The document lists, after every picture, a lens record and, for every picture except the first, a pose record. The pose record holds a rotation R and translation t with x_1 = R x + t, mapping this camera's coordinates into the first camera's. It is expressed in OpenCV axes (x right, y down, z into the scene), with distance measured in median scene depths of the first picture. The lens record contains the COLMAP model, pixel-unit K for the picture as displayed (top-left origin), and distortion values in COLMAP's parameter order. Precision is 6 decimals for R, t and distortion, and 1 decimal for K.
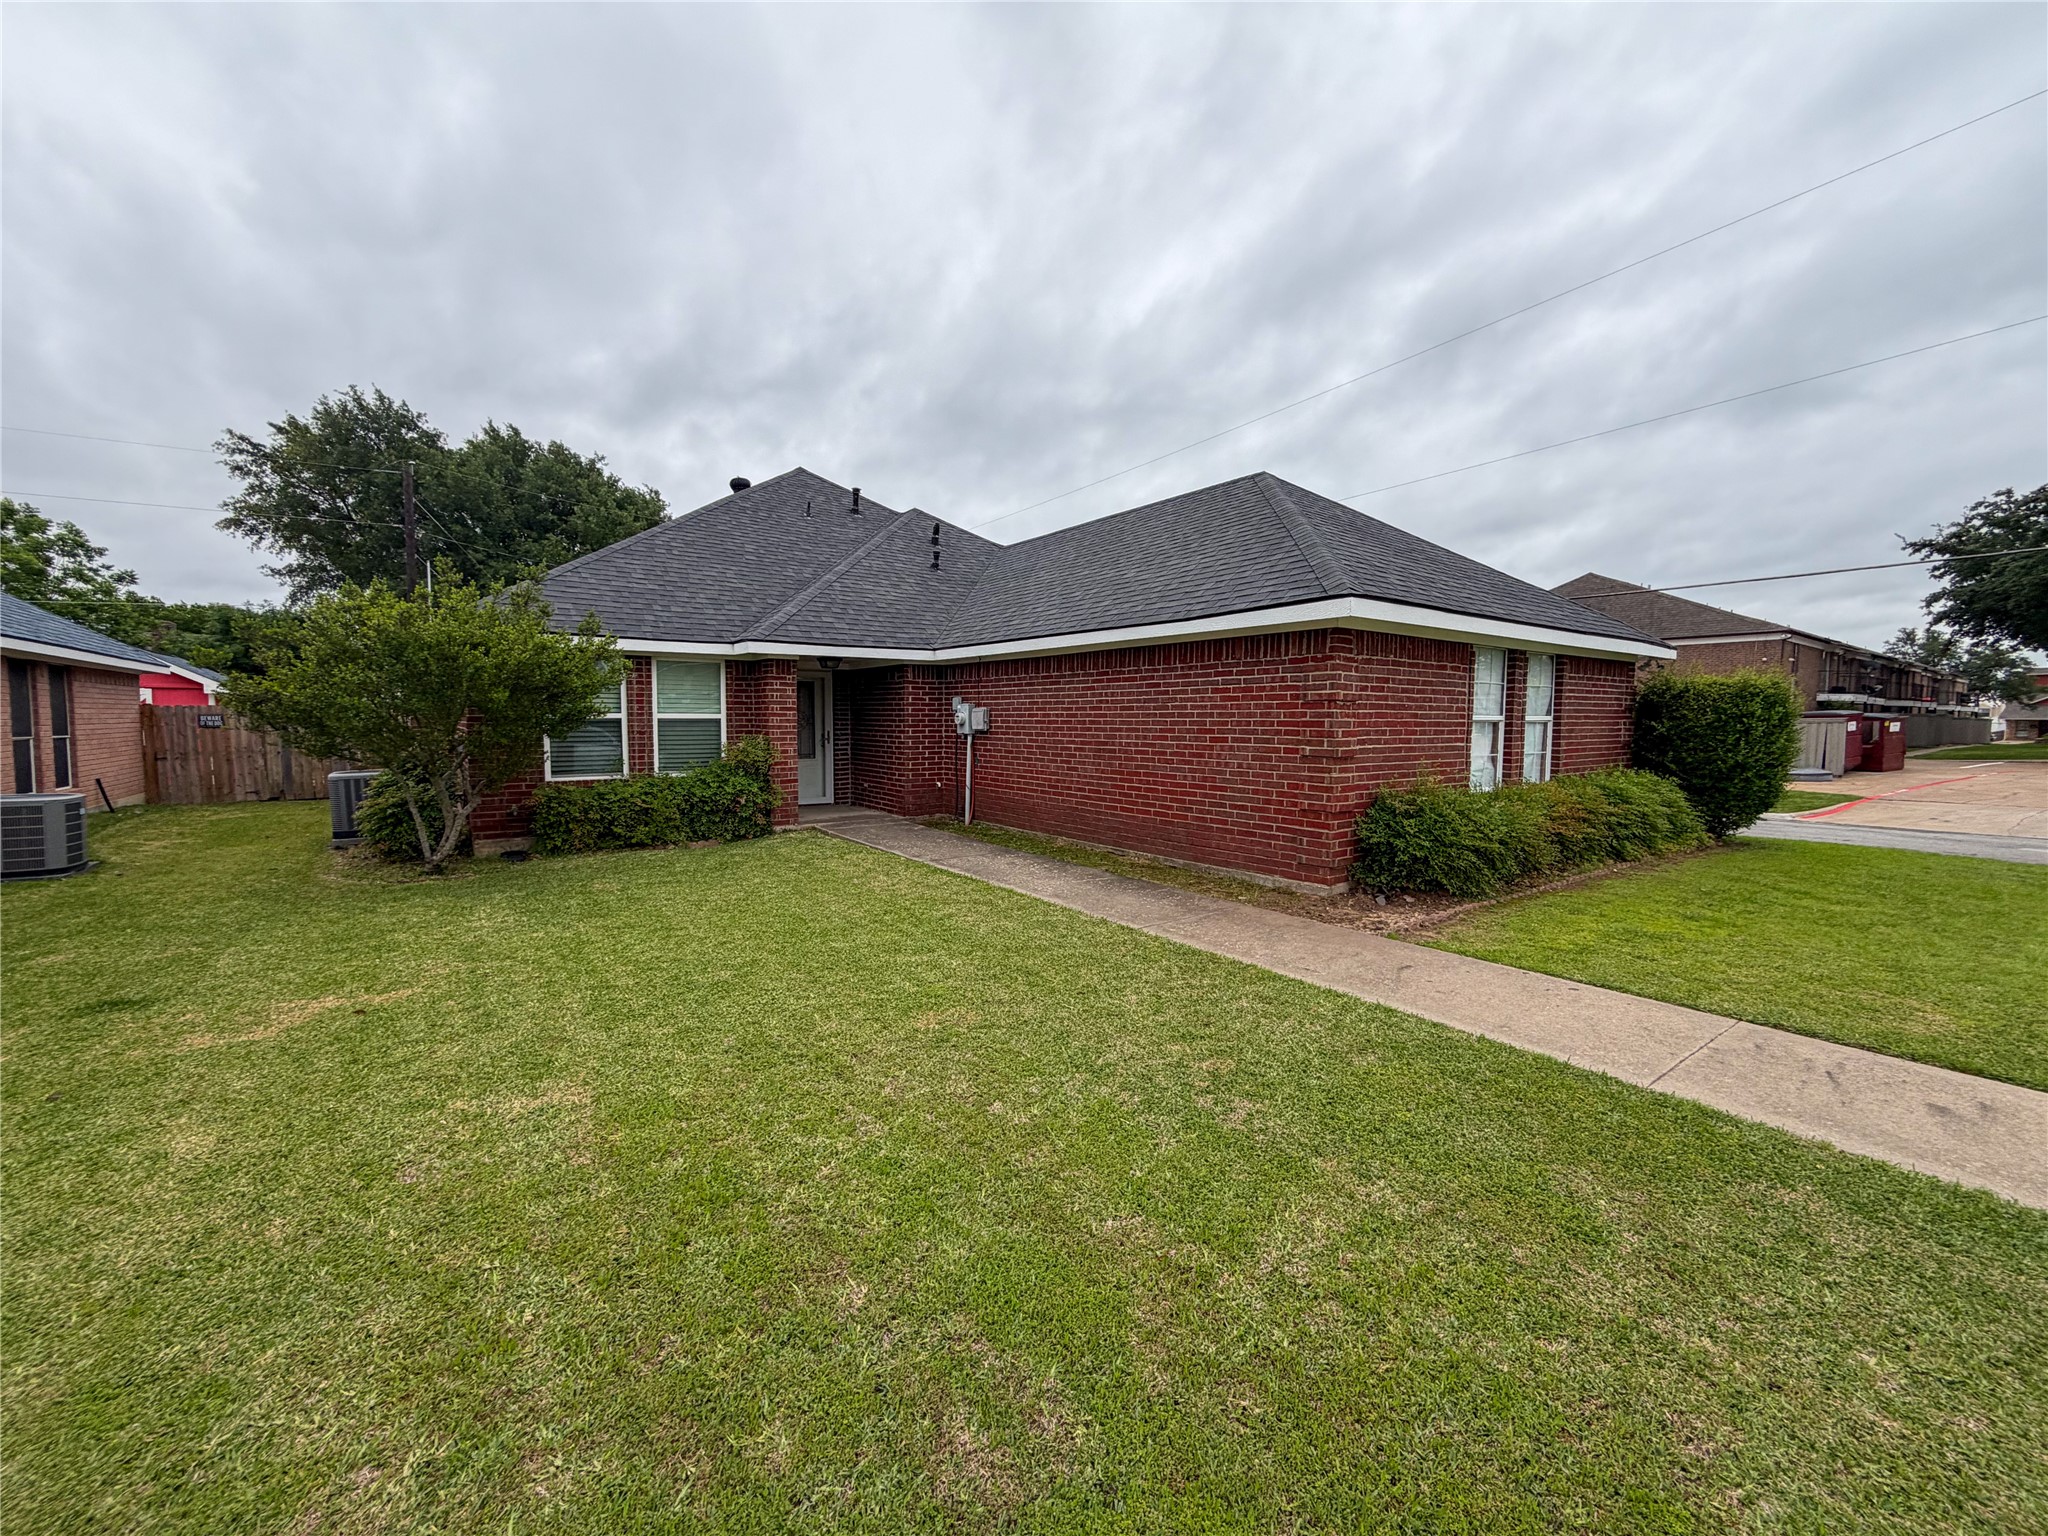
lens RADIAL K [[814.9, 0, 1018.8], [0, 814.9, 768.9], [0, 0, 1]] dist [-0.000974, 0.000267]
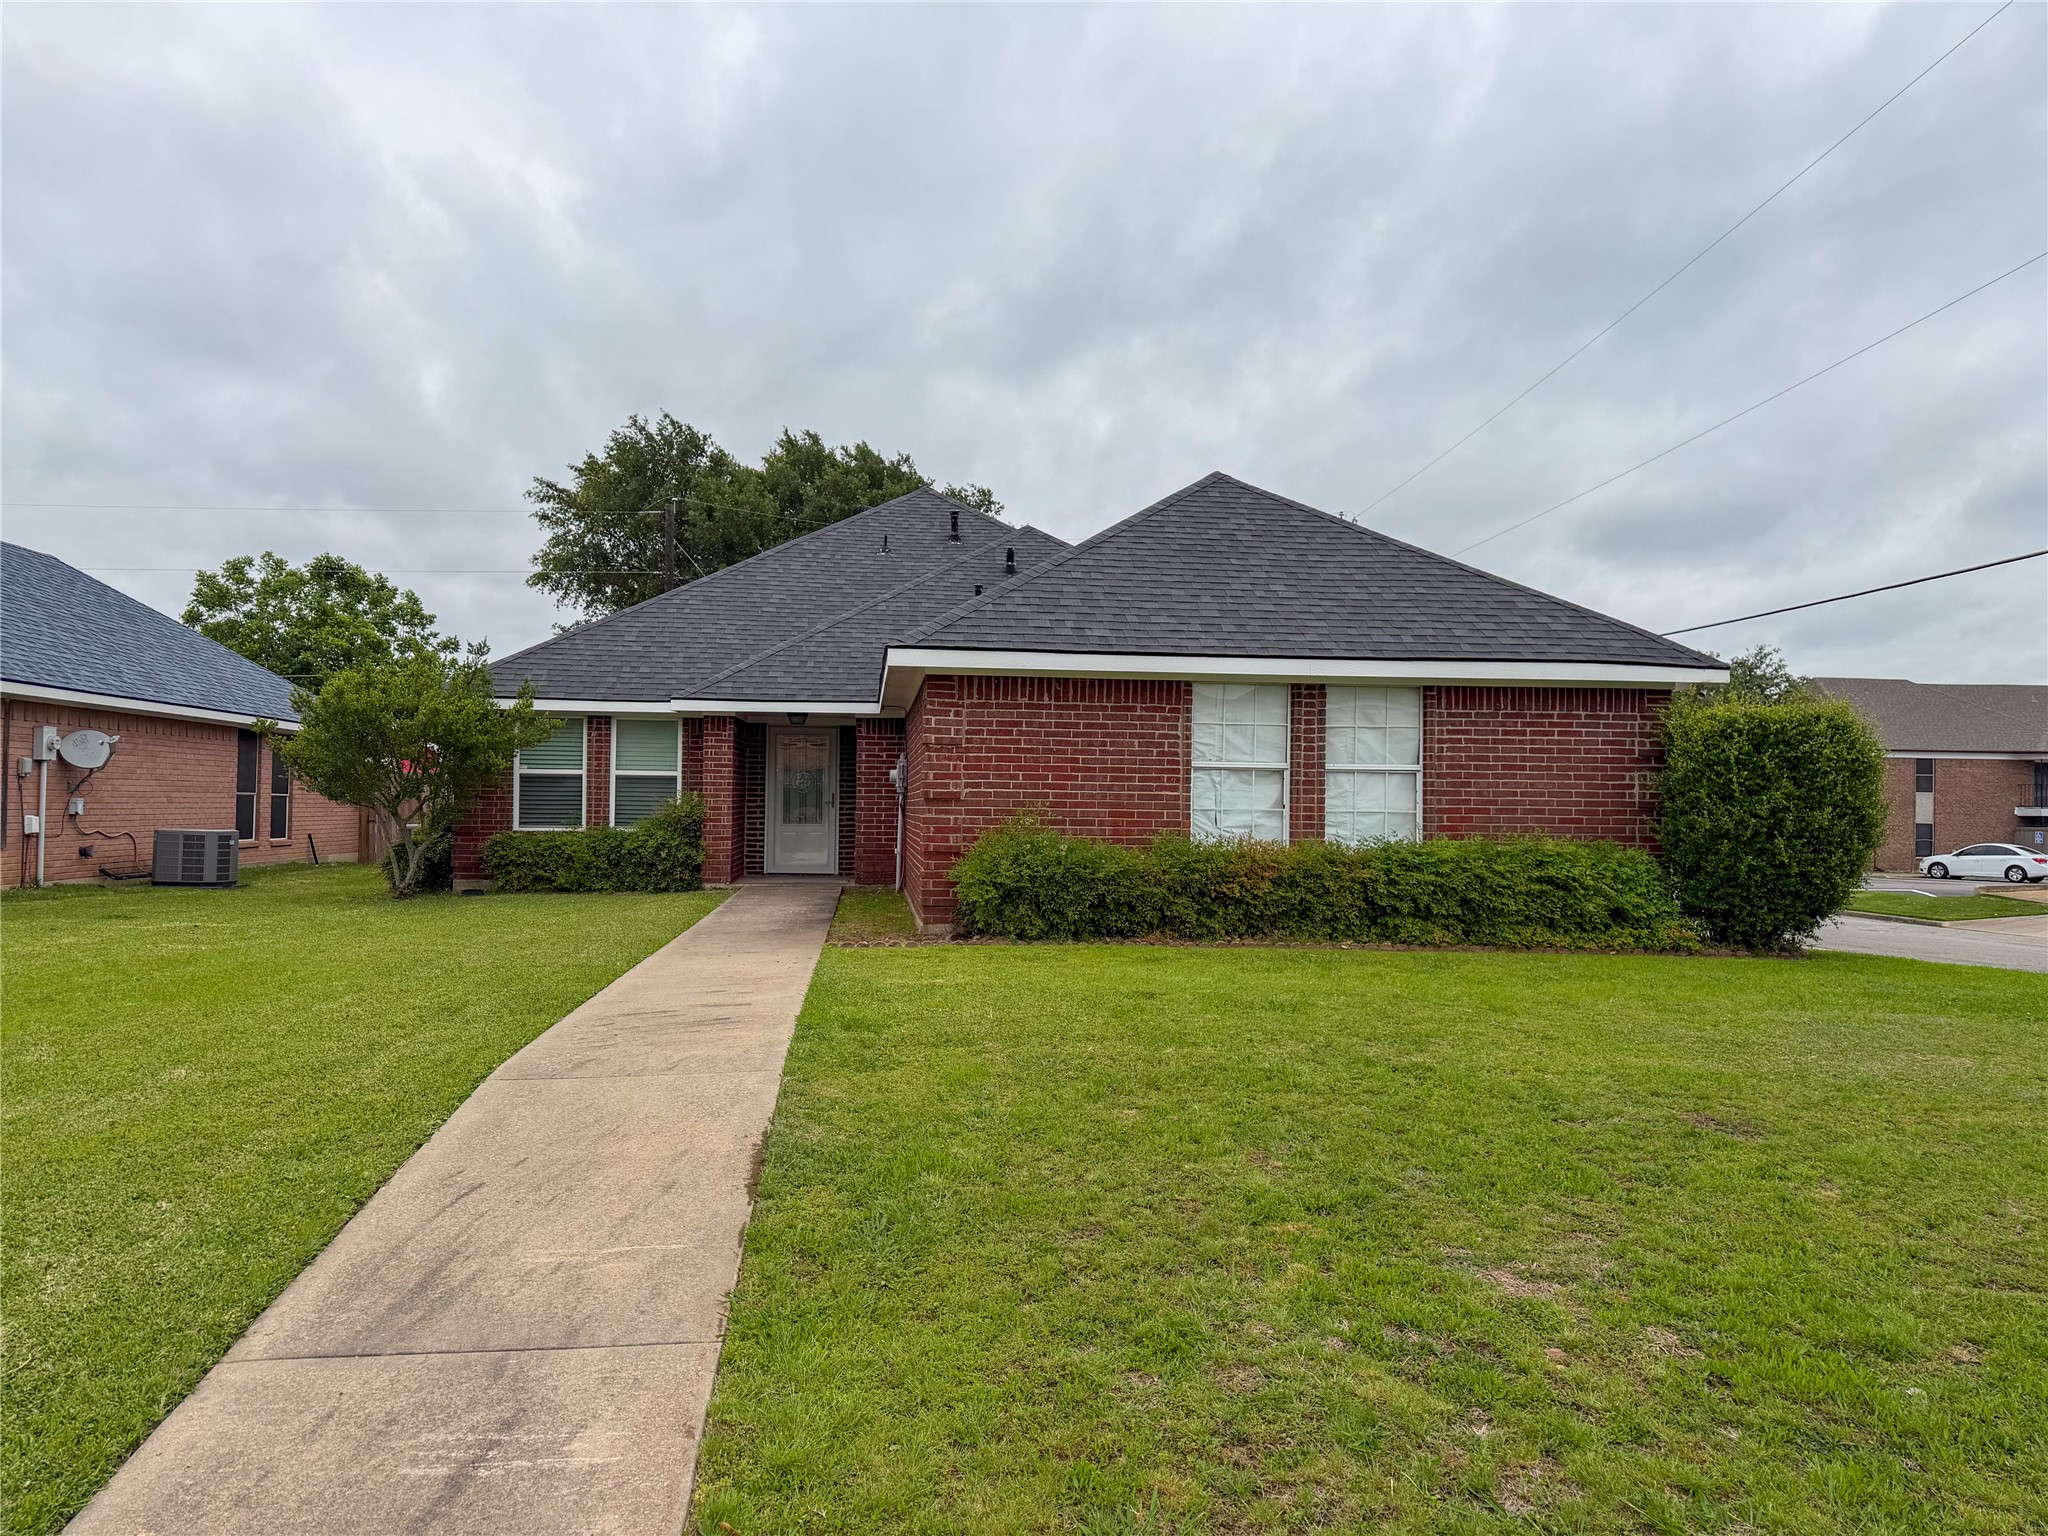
lens RADIAL K [[1606.7, 0, 1101.7], [0, 1606.7, 813.5], [0, 0, 1]] dist [0.325465, -0.556651]
pose [[0.844981, 0.005884, -0.534763, 0.857695], [-0.044168, 0.997291, -0.058816, 0.059356], [0.532969, 0.073318, 0.842952, -0.313292]]
